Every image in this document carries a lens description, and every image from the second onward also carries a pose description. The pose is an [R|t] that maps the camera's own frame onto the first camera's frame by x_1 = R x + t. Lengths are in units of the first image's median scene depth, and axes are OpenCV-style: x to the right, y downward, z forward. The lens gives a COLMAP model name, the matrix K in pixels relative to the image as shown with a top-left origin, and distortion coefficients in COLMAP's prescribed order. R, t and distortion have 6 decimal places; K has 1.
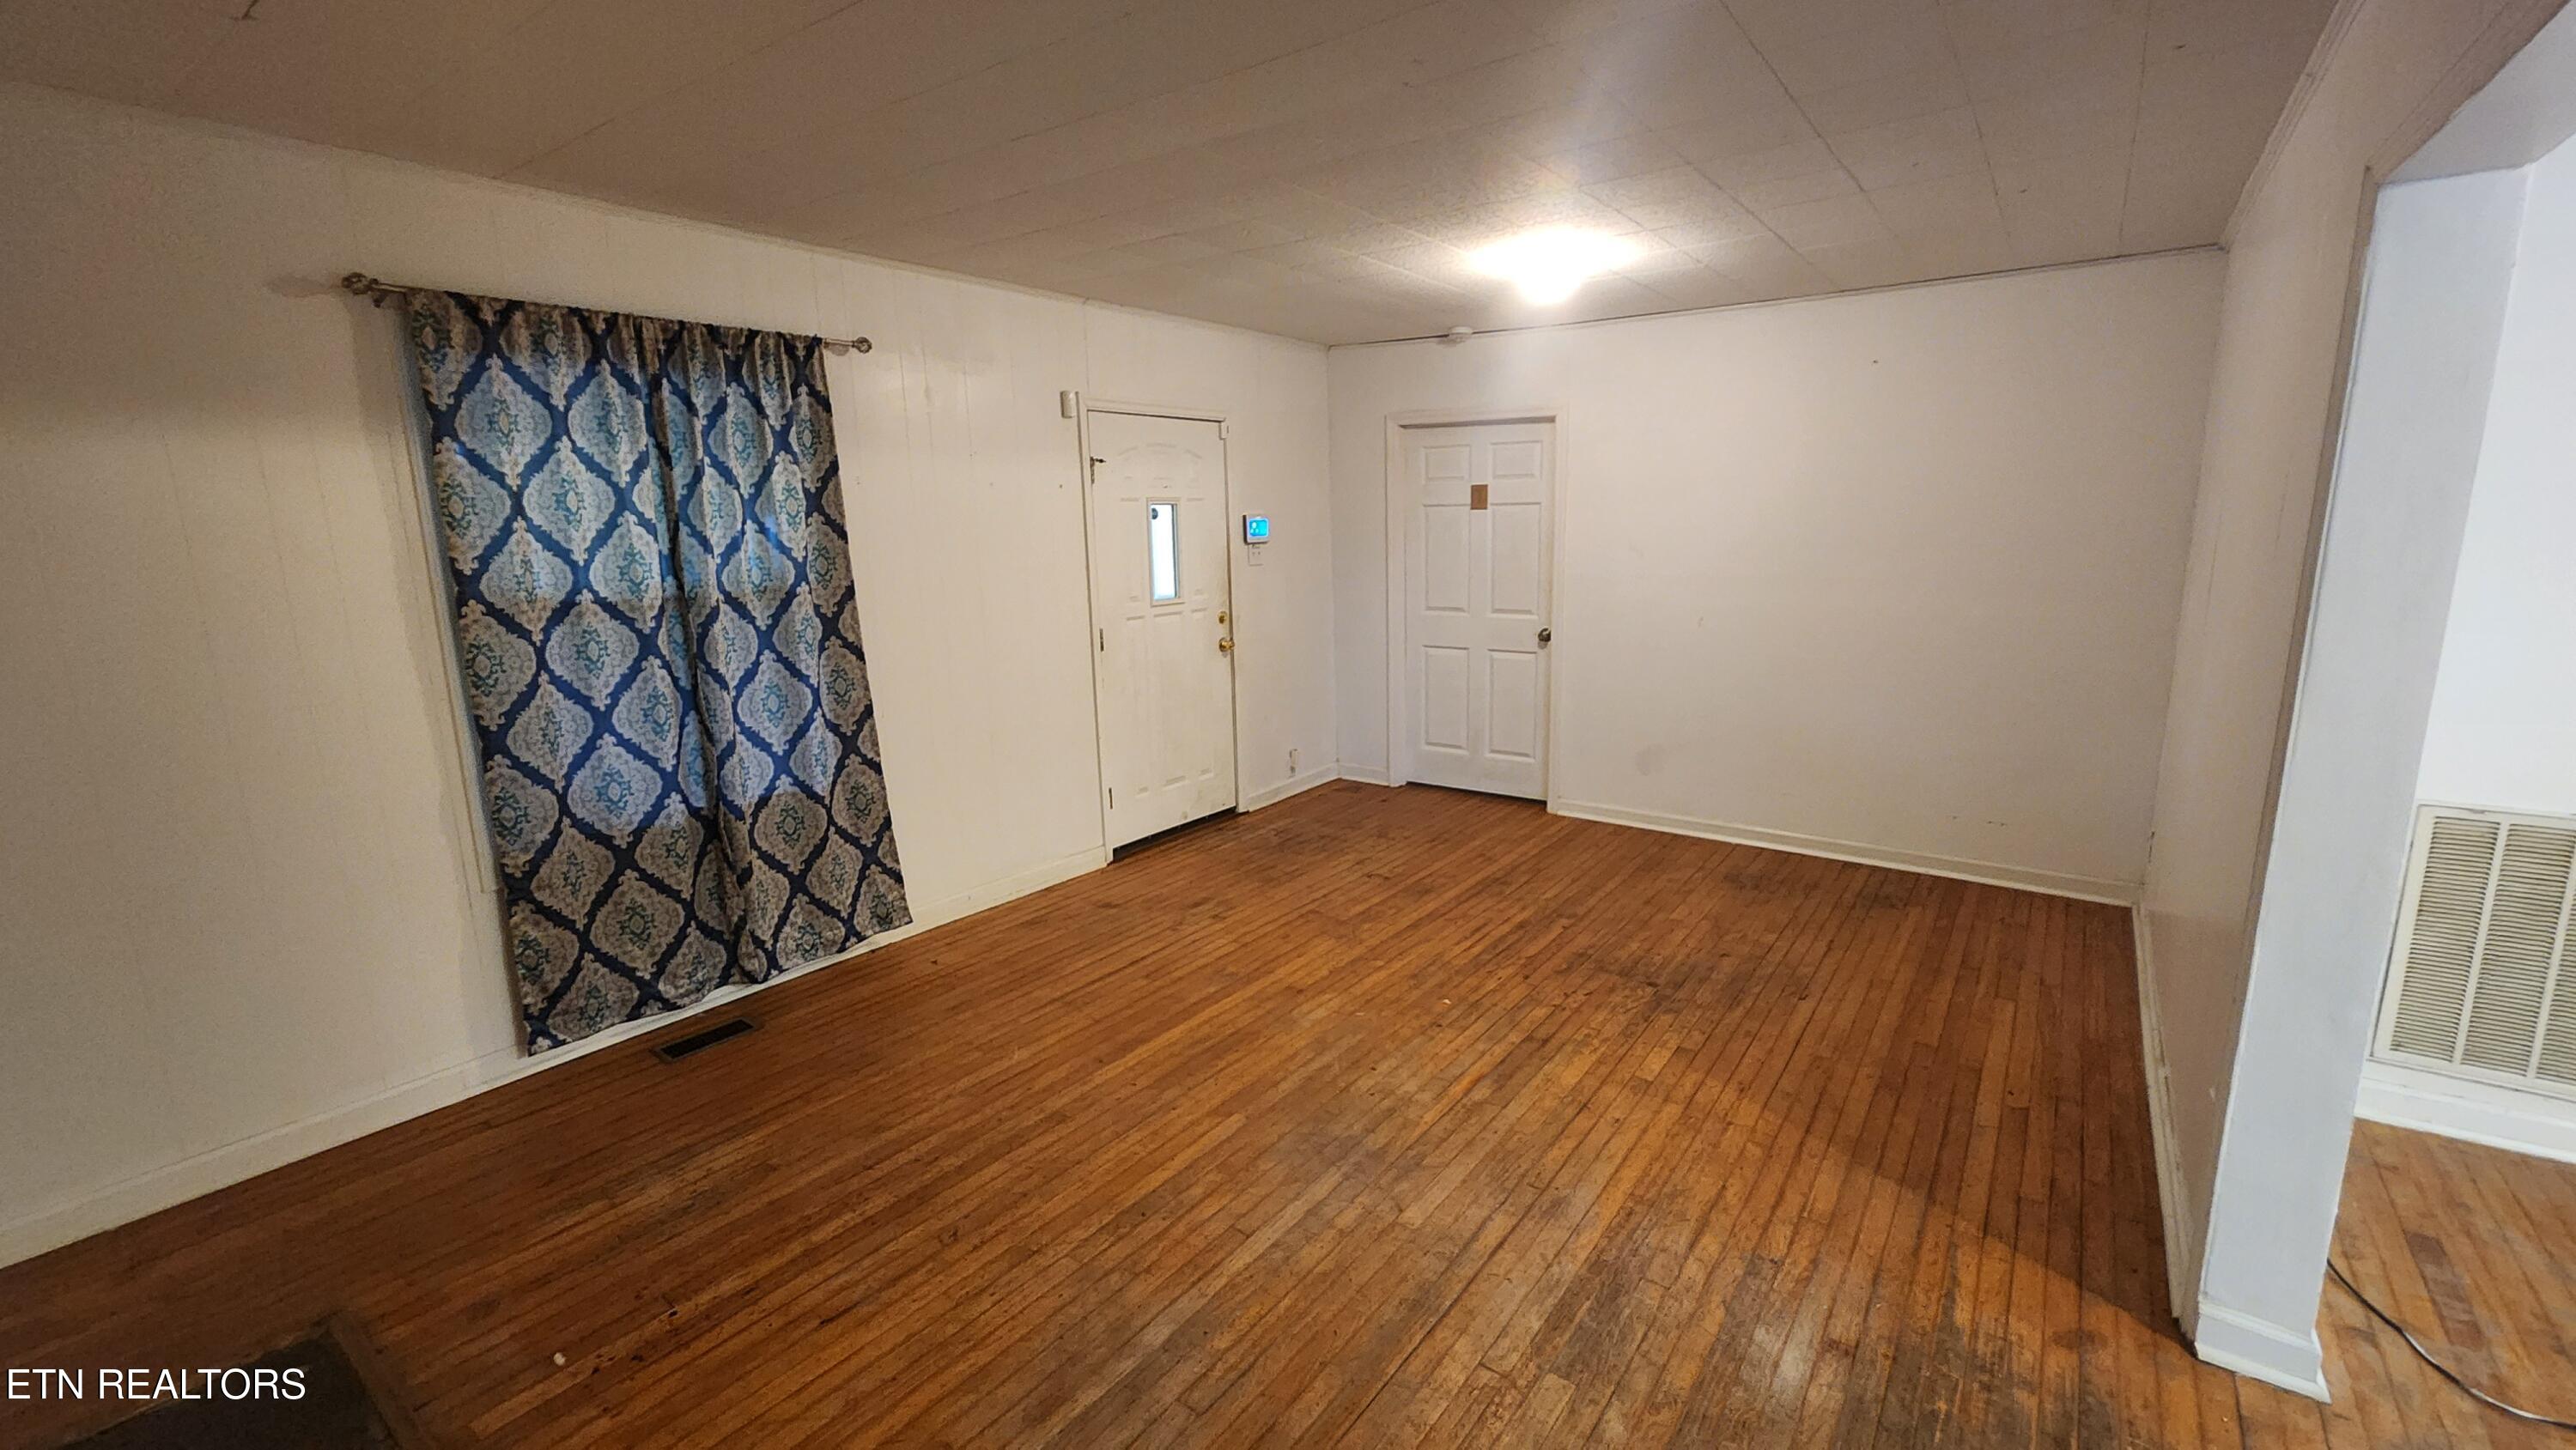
lens RADIAL K [[1056.2, 0, 1300.3], [0, 1056.2, 723.4], [0, 0, 1]] dist [-0.003377, -0.000563]
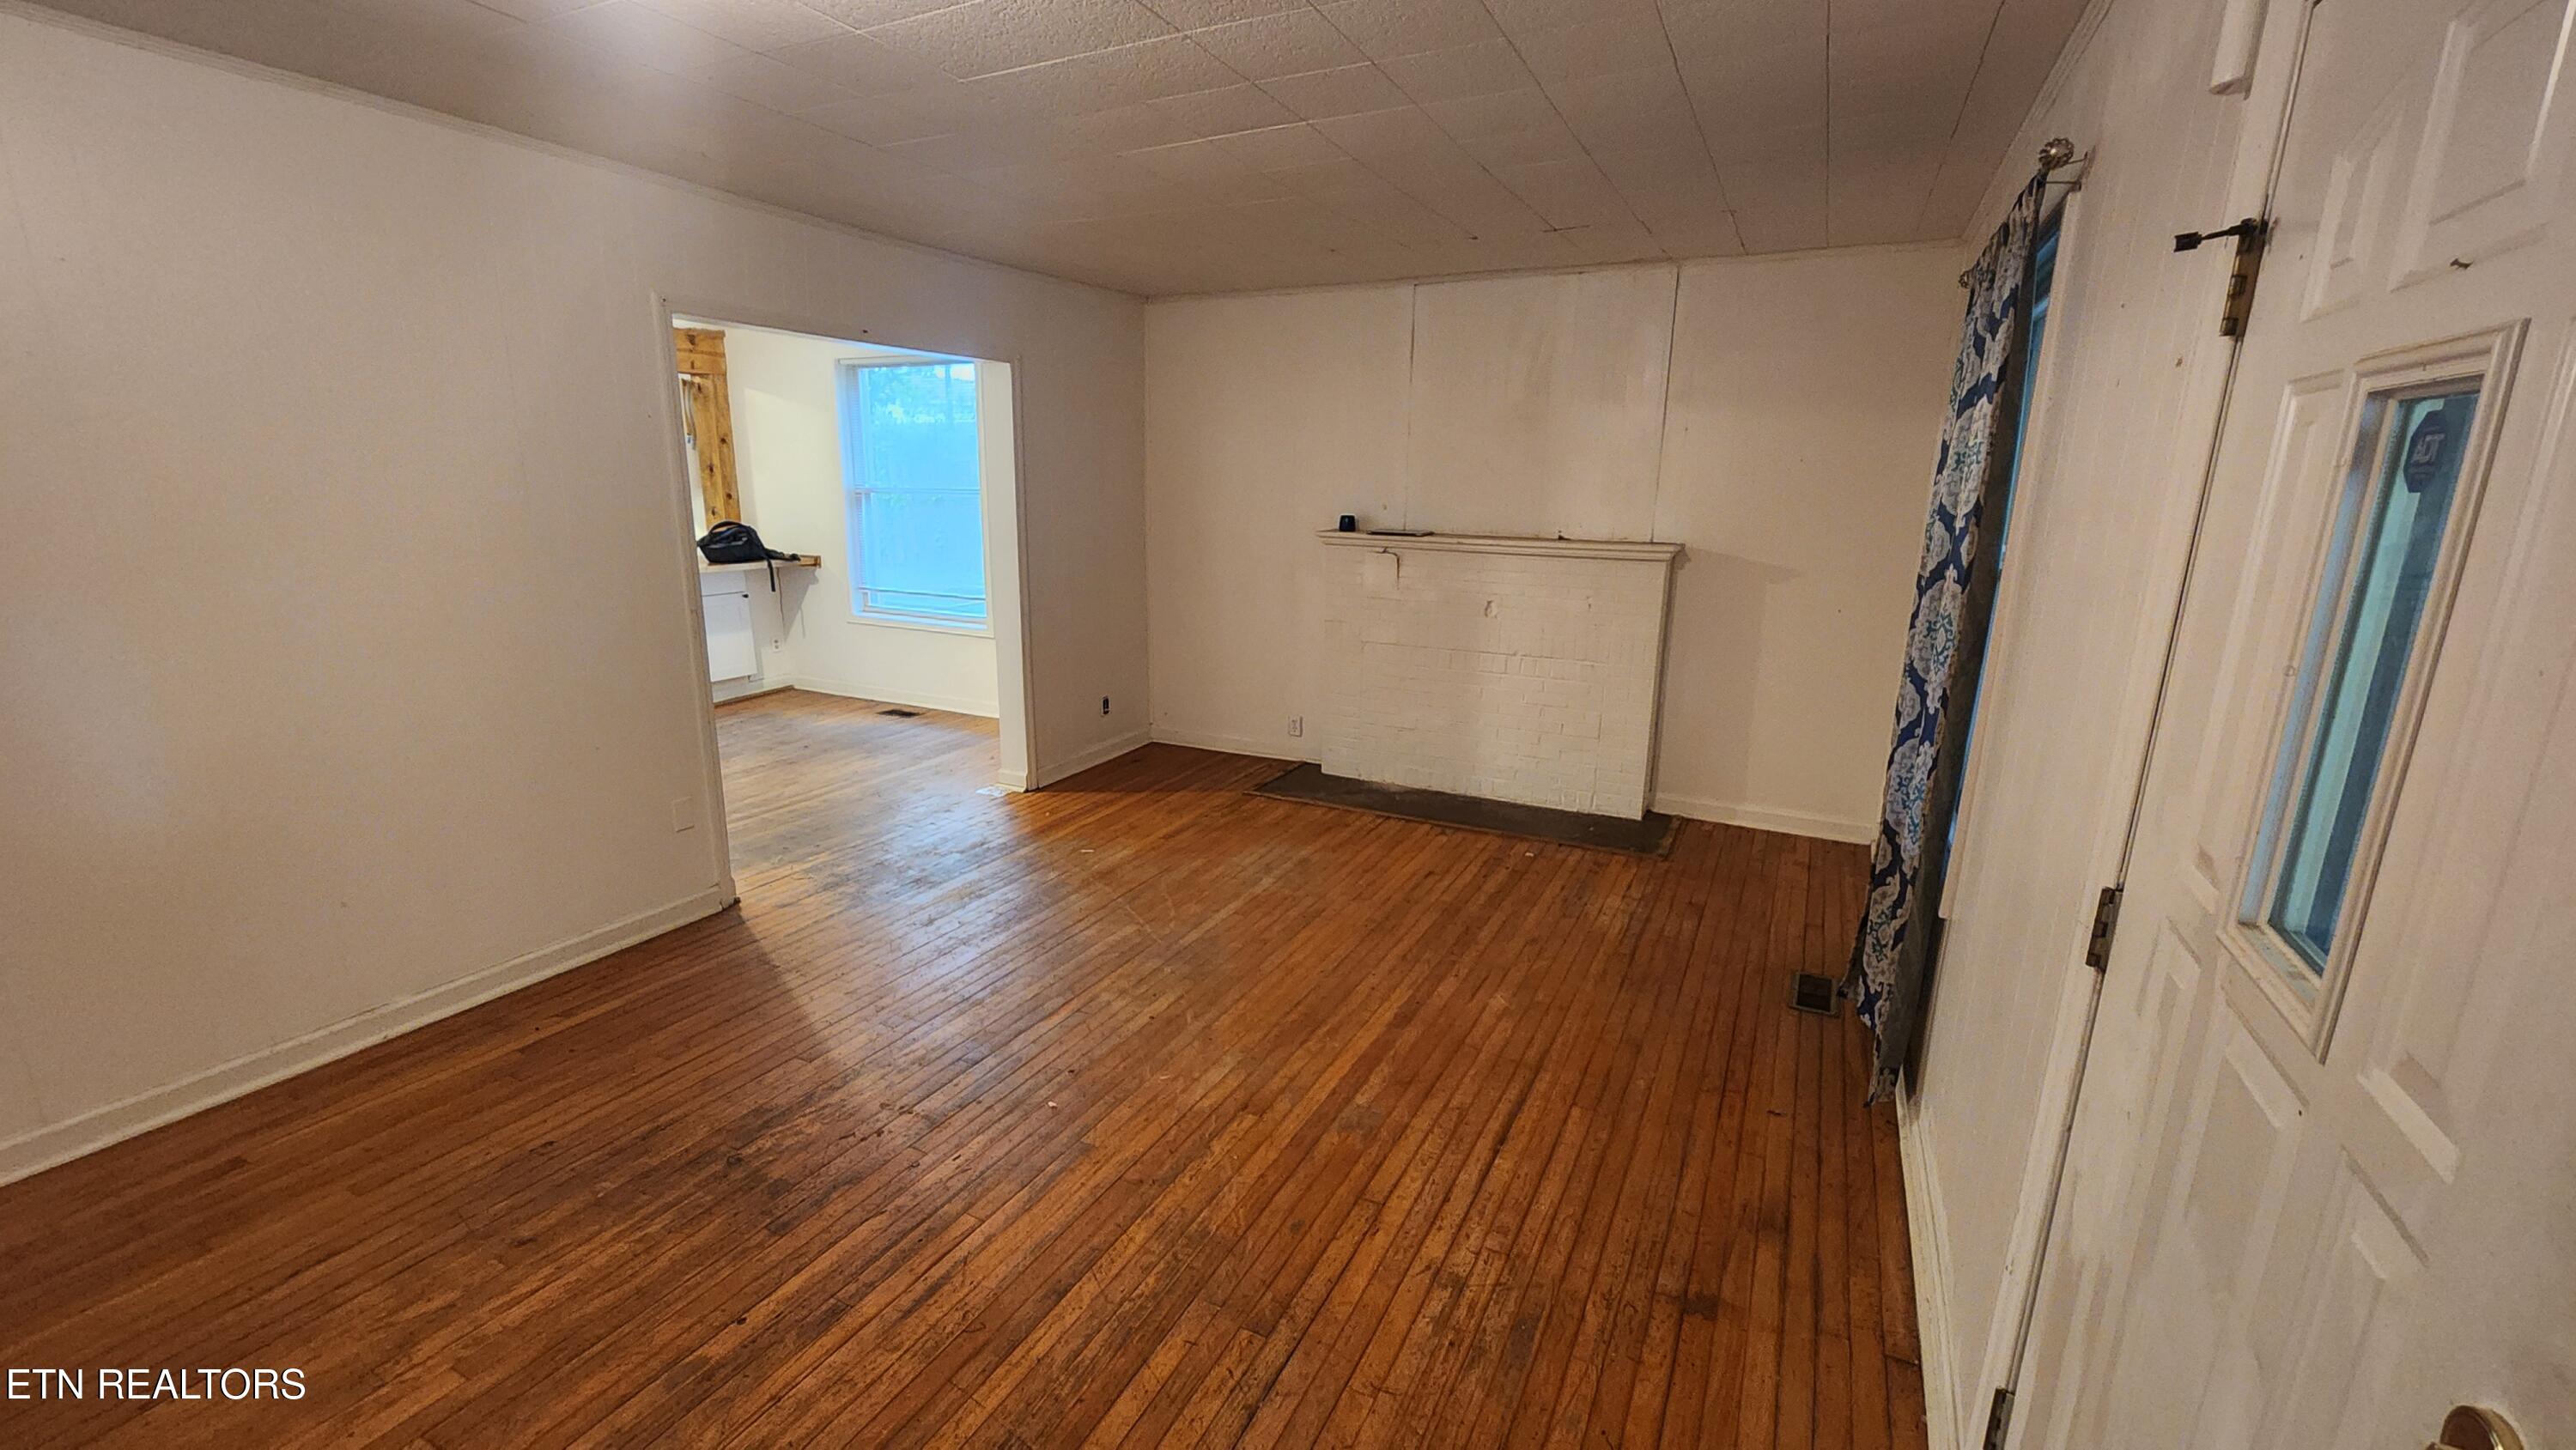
lens RADIAL K [[1056.2, 0, 1300.3], [0, 1056.2, 723.4], [0, 0, 1]] dist [-0.003377, -0.000563]
pose [[-0.984527, 0.037707, -0.171130, 0.094506], [-0.036933, 0.909987, 0.412989, -0.366845], [0.171299, 0.412919, -0.894514, 1.867791]]
